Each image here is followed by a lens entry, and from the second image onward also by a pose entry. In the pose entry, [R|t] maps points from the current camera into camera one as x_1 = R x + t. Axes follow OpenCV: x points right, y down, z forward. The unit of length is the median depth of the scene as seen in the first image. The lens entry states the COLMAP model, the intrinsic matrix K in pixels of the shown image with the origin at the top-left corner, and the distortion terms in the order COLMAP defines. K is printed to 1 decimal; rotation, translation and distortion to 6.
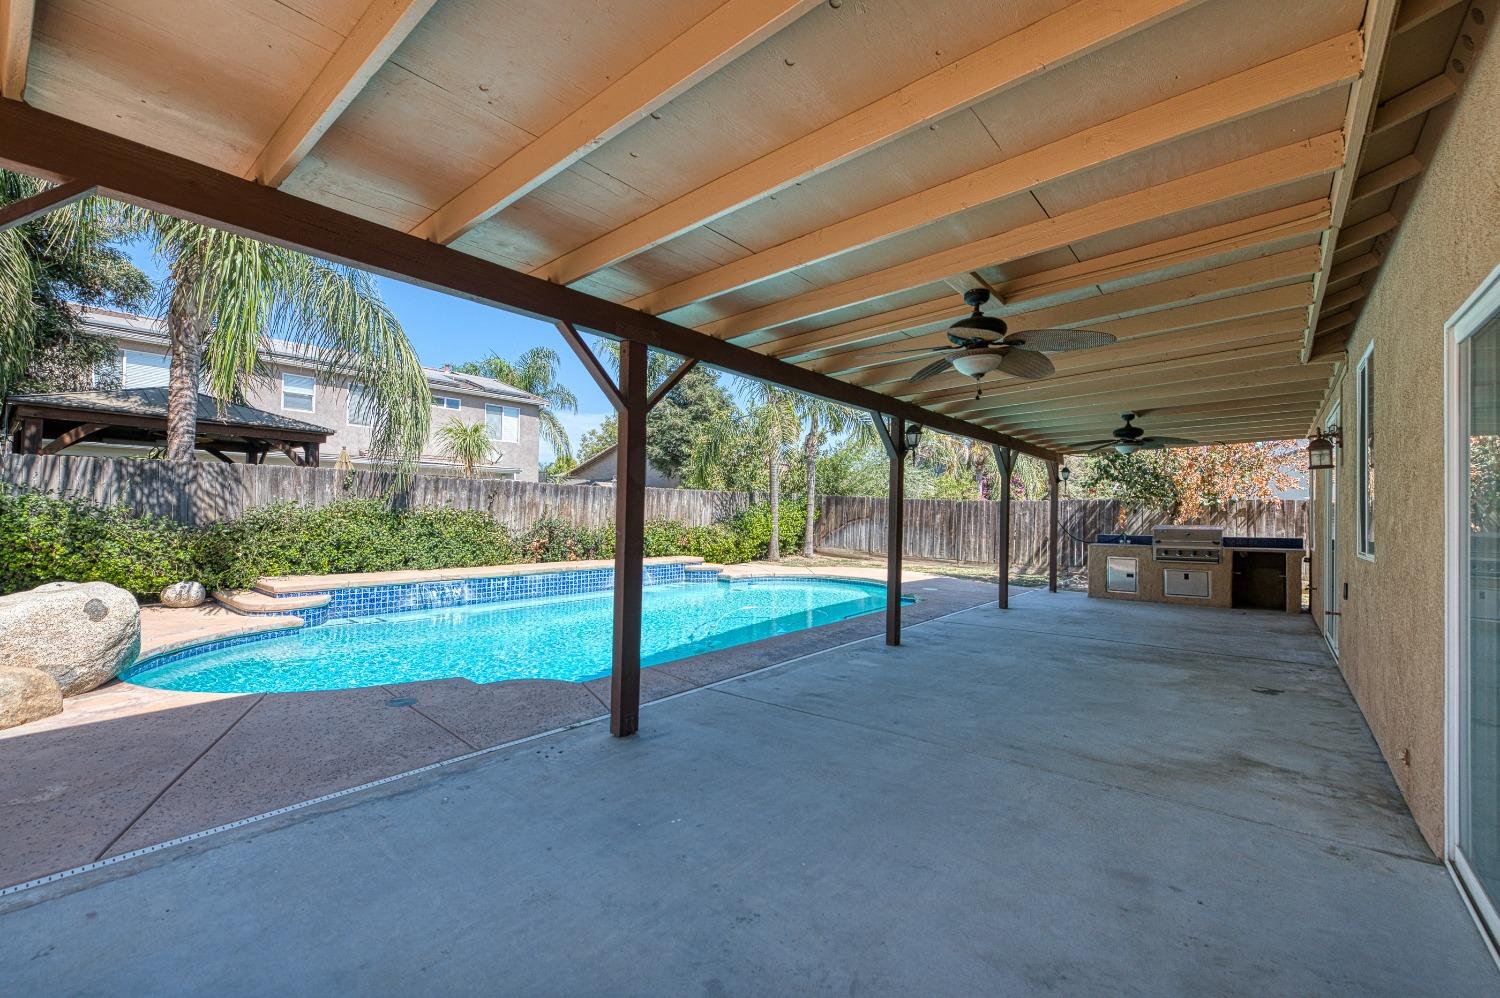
lens RADIAL K [[598.2, 0, 782.6], [0, 598.2, 505.5], [0, 0, 1]] dist [-0.018952, -0.000267]
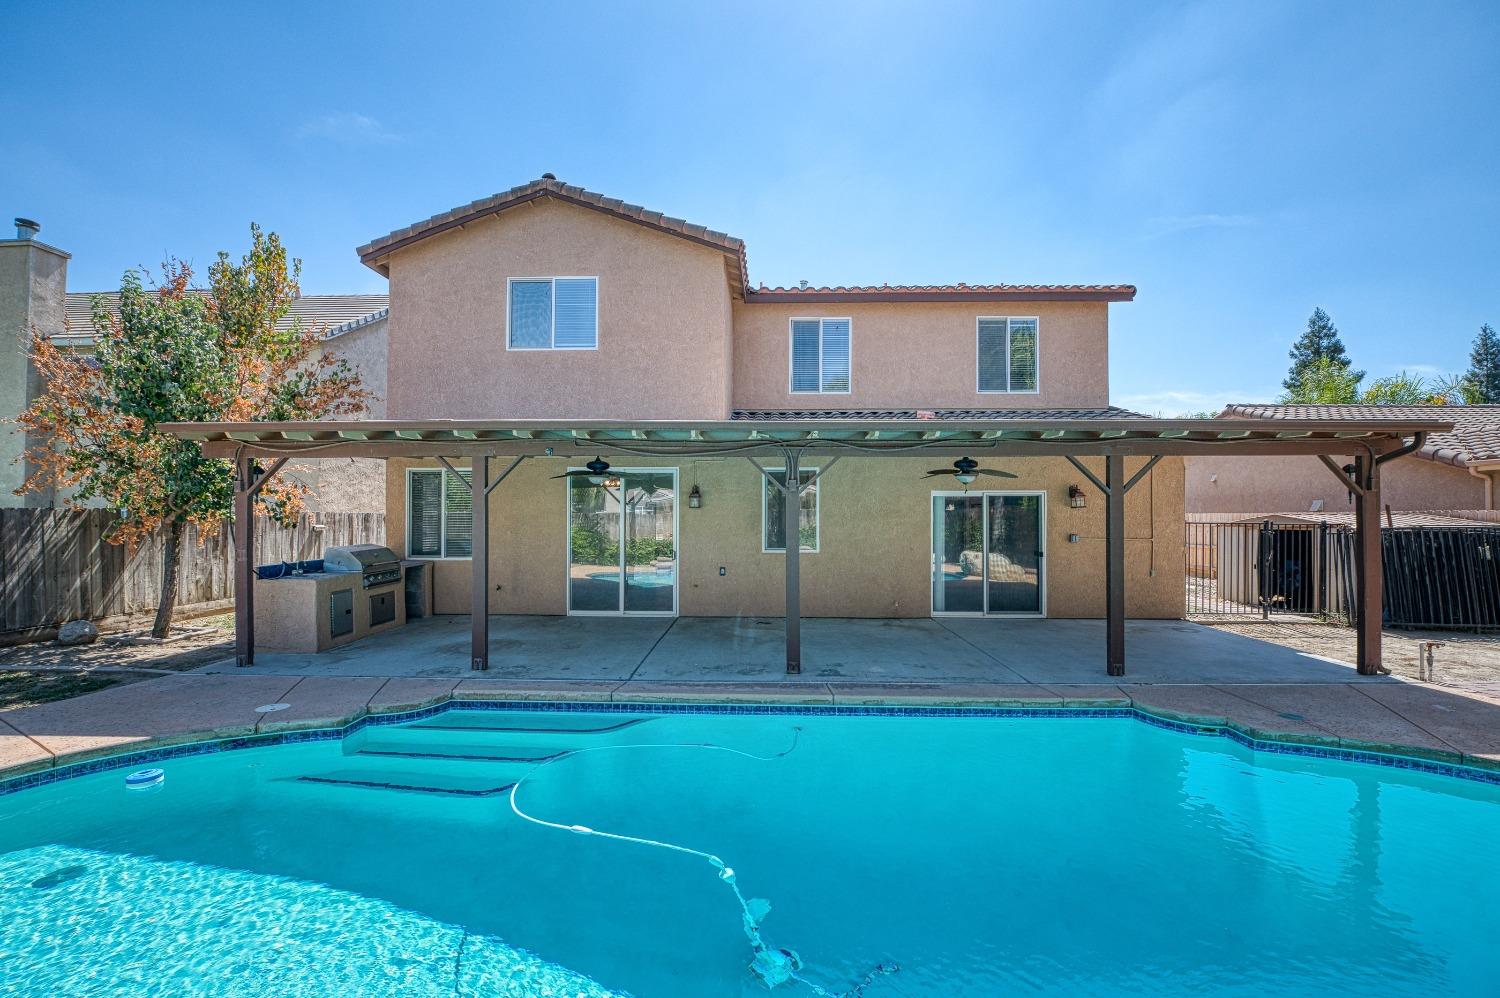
lens RADIAL K [[598.2, 0, 754.3], [0, 598.2, 510.4], [0, 0, 1]] dist [-0.018952, -0.000267]
pose [[-0.557250, -0.008986, 0.830296, -0.452137], [-0.023072, 0.999723, -0.004665, -0.033258], [-0.830024, -0.021757, -0.557303, 1.181654]]
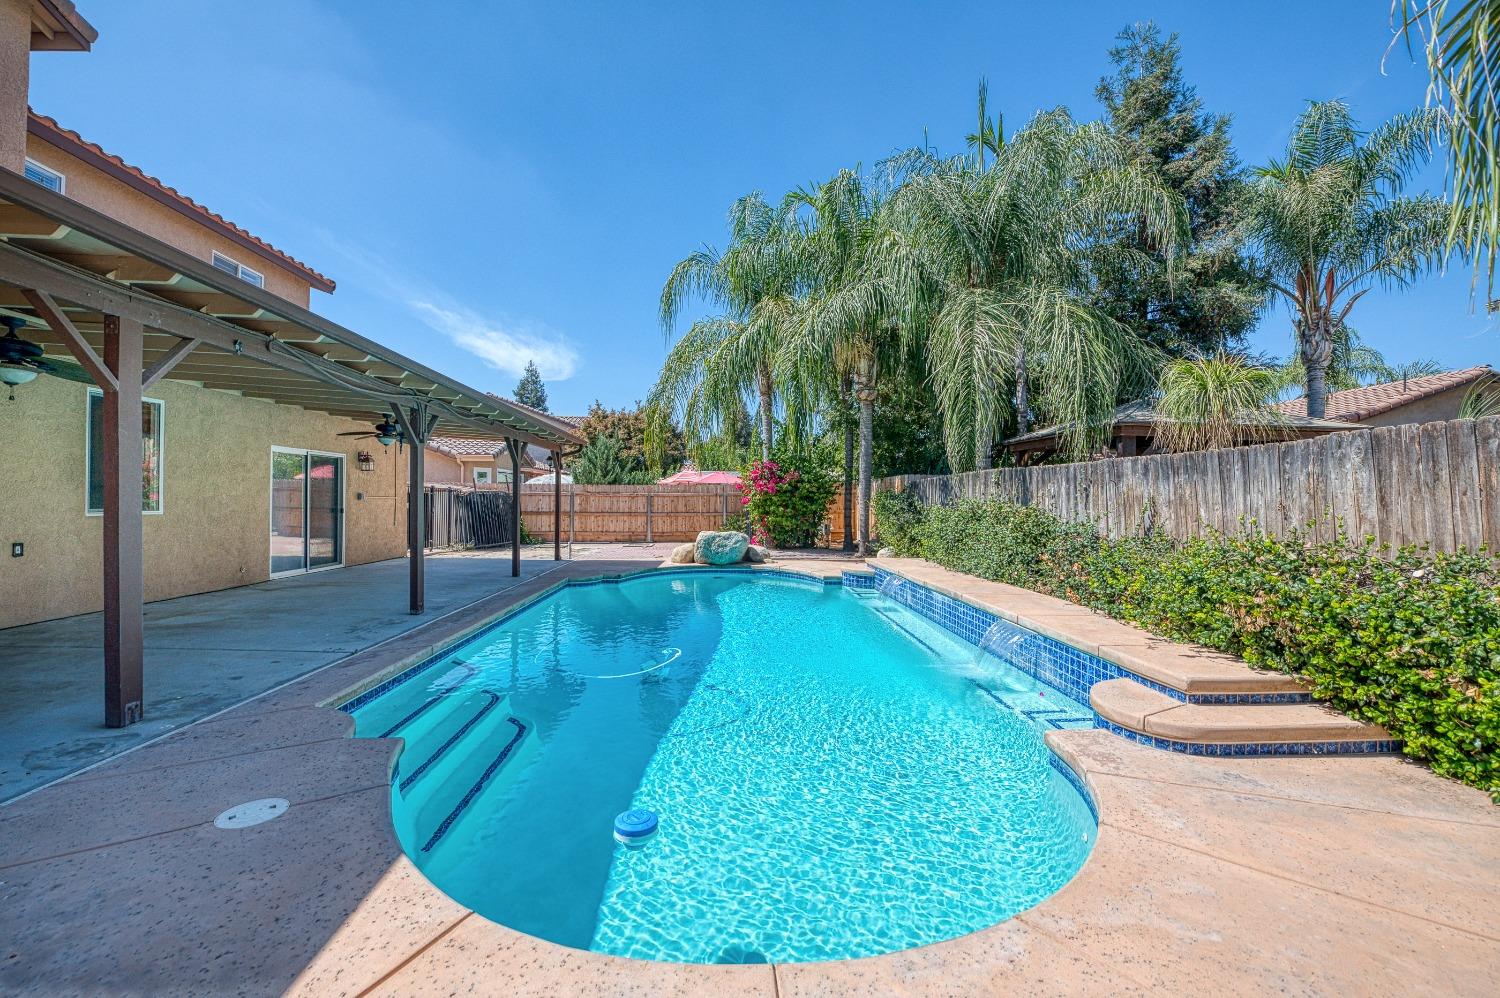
lens RADIAL K [[598.2, 0, 730.3], [0, 598.2, 502.6], [0, 0, 1]] dist [-0.018952, -0.000267]
pose [[-0.799059, -0.023763, -0.600783, 0.292848], [-0.015557, 0.999701, -0.018851, 0.026808], [0.601052, -0.005716, -0.799190, 1.610416]]
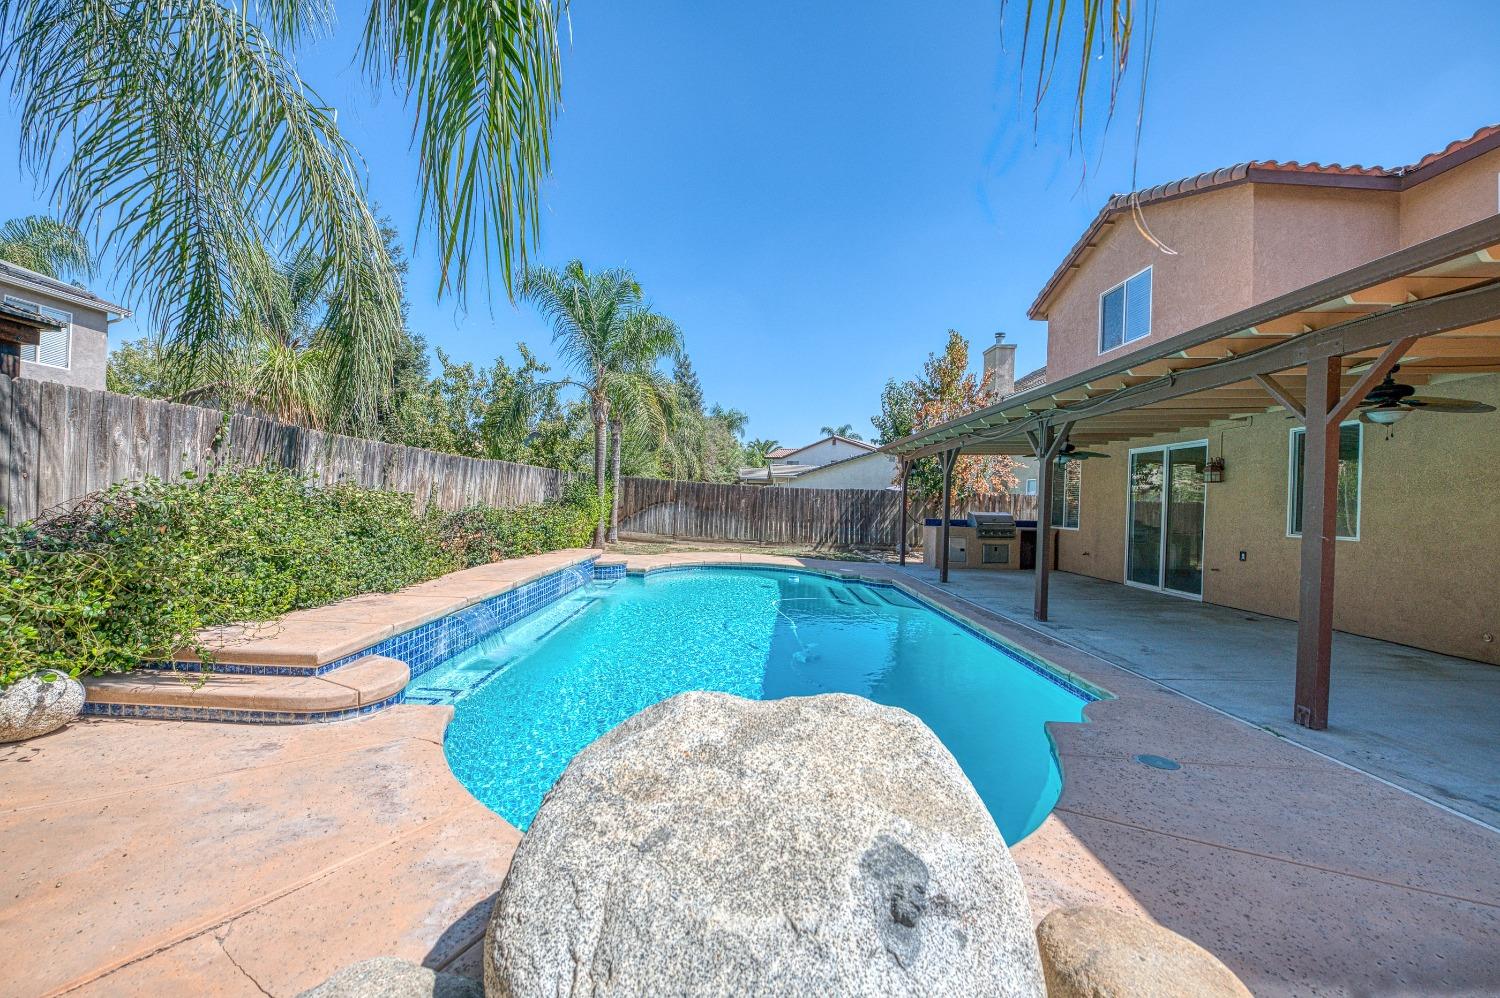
lens RADIAL K [[598.2, 0, 752.0], [0, 598.2, 498.9], [0, 0, 1]] dist [-0.018952, -0.000267]
pose [[0.801241, 0.013067, 0.598198, -0.687988], [-0.028743, 0.999448, 0.016667, -0.006655], [-0.597650, -0.030549, 0.801175, 0.289192]]
